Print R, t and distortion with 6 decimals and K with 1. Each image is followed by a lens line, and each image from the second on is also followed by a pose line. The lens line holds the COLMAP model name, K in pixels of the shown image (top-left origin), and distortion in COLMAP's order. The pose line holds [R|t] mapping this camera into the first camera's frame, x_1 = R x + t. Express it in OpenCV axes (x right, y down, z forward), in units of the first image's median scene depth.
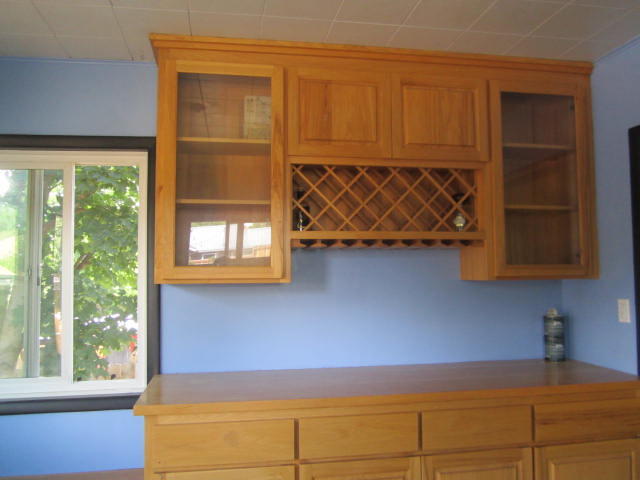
lens RADIAL K [[533.8, 0, 316.5], [0, 533.8, 238.8], [0, 0, 1]] dist [-0.044633, 0.014687]
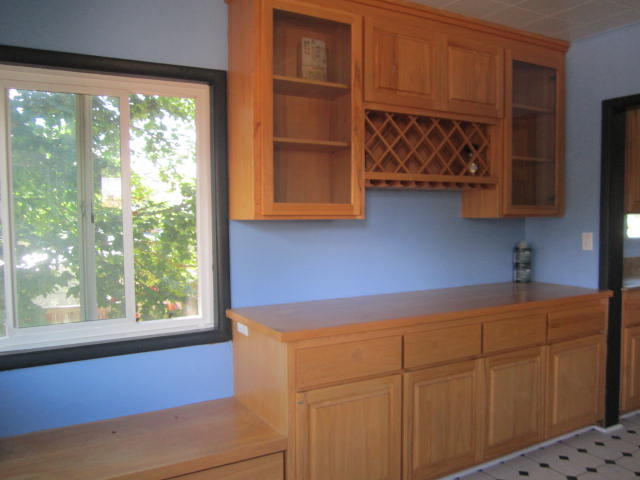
lens RADIAL K [[533.8, 0, 314.5], [0, 533.8, 238.9], [0, 0, 1]] dist [-0.044633, 0.014687]
pose [[0.941855, -0.011859, 0.335811, -0.499528], [-0.024102, 0.994419, 0.102717, 0.012169], [-0.335155, -0.104838, 0.936312, -0.002969]]
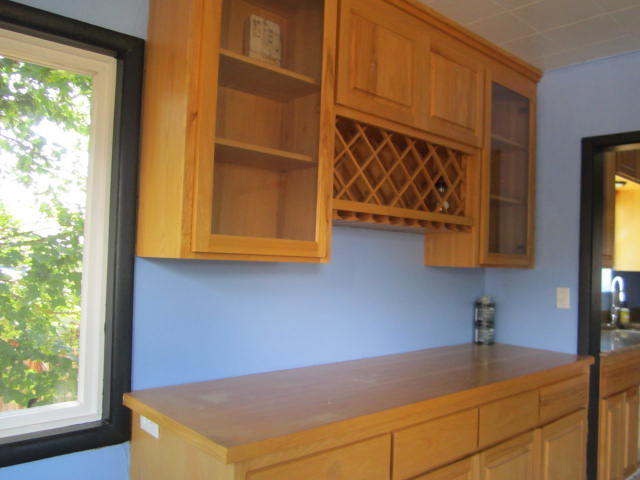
lens RADIAL K [[533.8, 0, 316.0], [0, 533.8, 238.0], [0, 0, 1]] dist [-0.044633, 0.014687]
pose [[0.847594, 0.058025, 0.527464, -0.473505], [-0.075253, 0.997101, 0.011238, 0.035815], [-0.525283, -0.049218, 0.849503, 0.322721]]
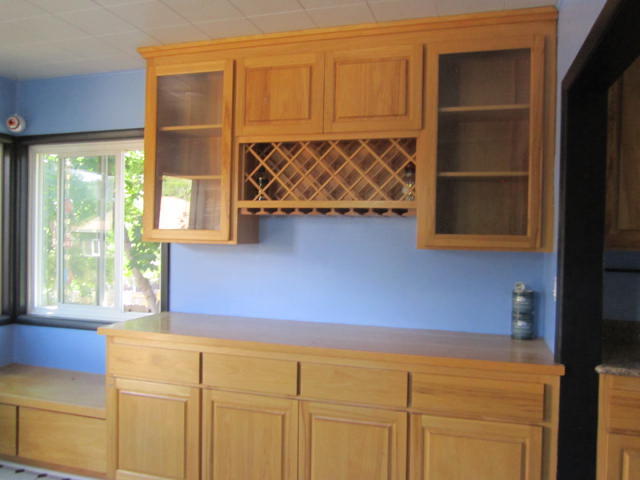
lens RADIAL K [[533.8, 0, 320.9], [0, 533.8, 239.1], [0, 0, 1]] dist [-0.044633, 0.014687]
pose [[0.891215, 0.029935, -0.452592, 0.635887], [0.003023, 0.997406, 0.071922, -0.014269], [0.453570, -0.065466, 0.888813, 0.024359]]
